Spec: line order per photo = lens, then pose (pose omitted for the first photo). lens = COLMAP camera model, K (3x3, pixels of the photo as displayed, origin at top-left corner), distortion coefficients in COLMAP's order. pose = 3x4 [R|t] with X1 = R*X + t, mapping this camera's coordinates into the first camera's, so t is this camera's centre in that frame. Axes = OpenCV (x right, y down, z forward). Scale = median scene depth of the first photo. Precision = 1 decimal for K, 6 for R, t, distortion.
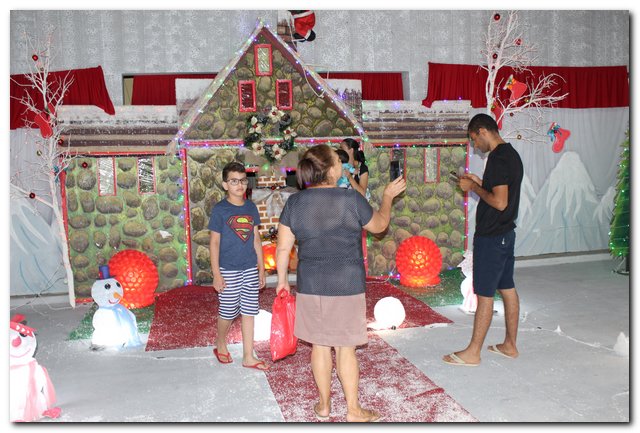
lens RADIAL K [[638.6, 0, 320.0], [0, 638.6, 216.5], [0, 0, 1]] dist [-0.093939, 0.012145]
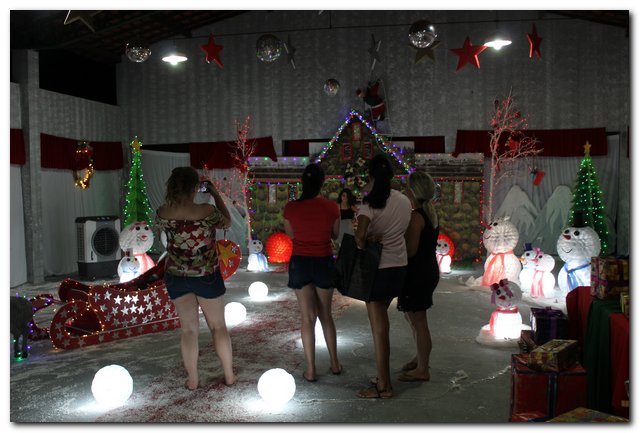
lens RADIAL K [[671.4, 0, 320.0], [0, 671.4, 216.5], [0, 0, 1]] dist [-0.105873, 0.006760]
pose [[0.917951, 0.037872, -0.394881, 0.577212], [-0.053706, 0.998132, -0.029119, 0.053985], [0.393041, 0.047937, 0.918271, -0.772174]]
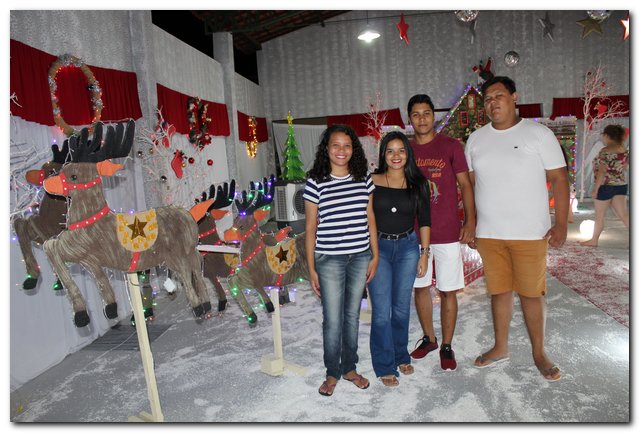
lens RADIAL K [[510.7, 0, 320.0], [0, 510.7, 216.5], [0, 0, 1]] dist [-0.174591, 0.166175]
pose [[0.943602, 0.012128, -0.330859, -0.007752], [-0.000349, 0.999365, 0.035640, 0.085608], [0.331081, -0.033515, 0.943007, -0.801497]]
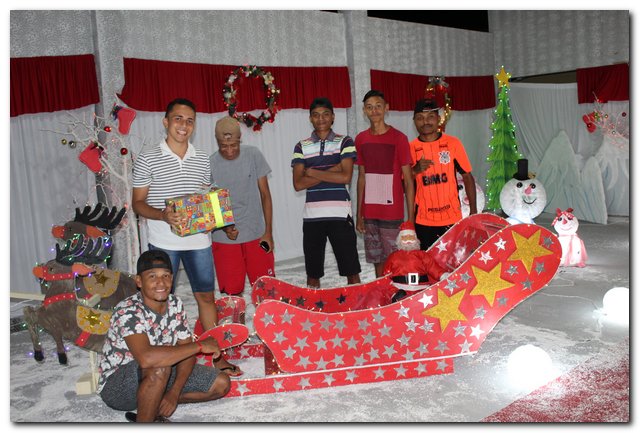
lens RADIAL K [[586.2, 0, 320.0], [0, 586.2, 216.5], [0, 0, 1]] dist [-0.062876, 0.014502]
pose [[0.446091, 0.123610, -0.886410, 0.379890], [-0.049214, 0.992306, 0.113610, 0.012081], [0.893633, -0.007057, 0.448742, -0.229192]]
